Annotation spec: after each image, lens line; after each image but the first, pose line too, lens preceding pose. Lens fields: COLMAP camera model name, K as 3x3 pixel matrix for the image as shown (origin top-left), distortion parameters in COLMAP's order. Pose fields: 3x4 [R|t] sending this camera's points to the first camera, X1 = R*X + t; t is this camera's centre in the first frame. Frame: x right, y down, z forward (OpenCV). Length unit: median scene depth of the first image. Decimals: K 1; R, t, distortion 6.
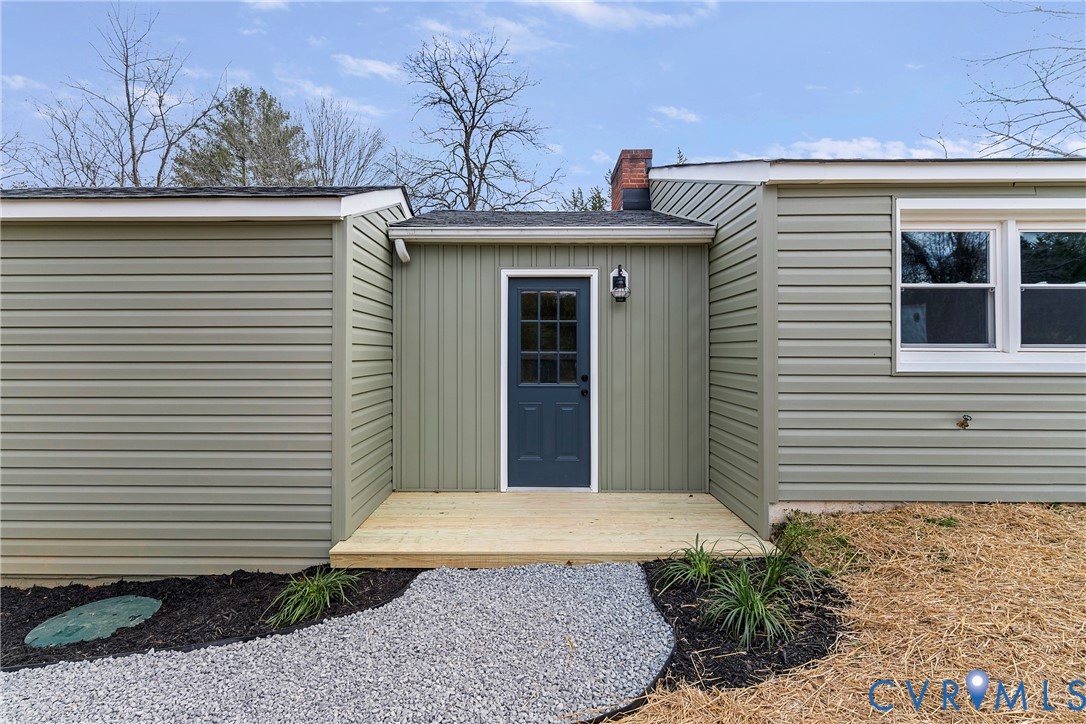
lens RADIAL K [[523.7, 0, 532.9], [0, 523.7, 340.1], [0, 0, 1]] dist [-0.000369, 0.000526]
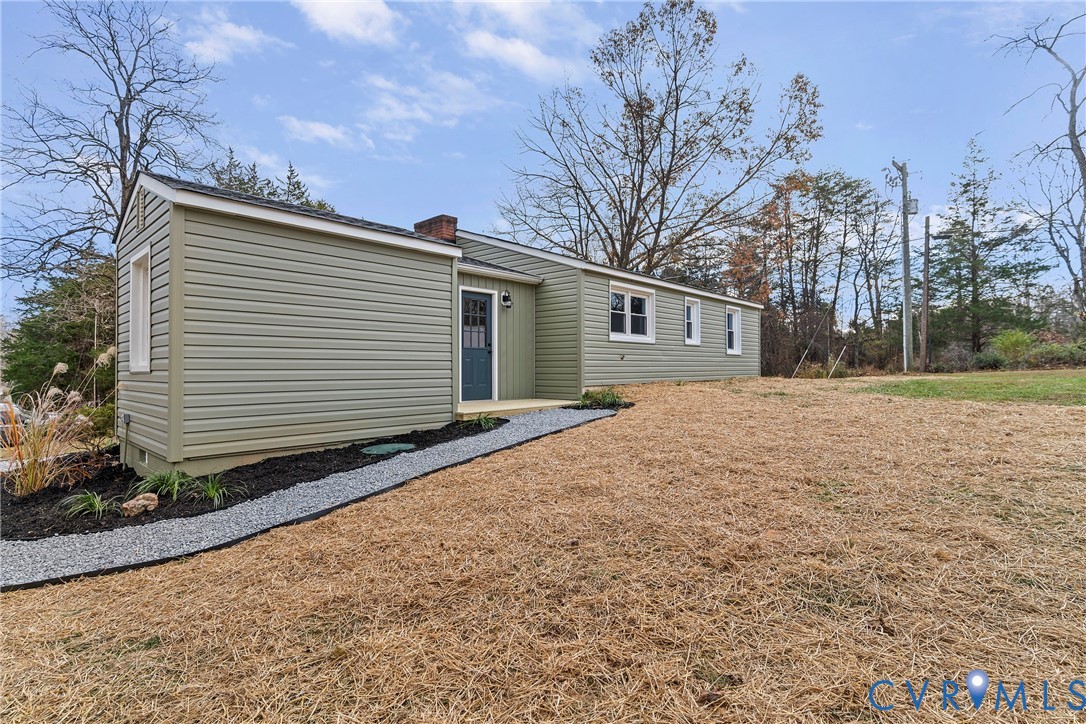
lens RADIAL K [[523.7, 0, 544.5], [0, 523.7, 366.1], [0, 0, 1]] dist [-0.000369, 0.000526]
pose [[0.659978, 0.000905, 0.751284, -1.274616], [-0.011548, 0.999893, 0.008940, 0.134427], [-0.751196, -0.014576, 0.659918, -0.476032]]
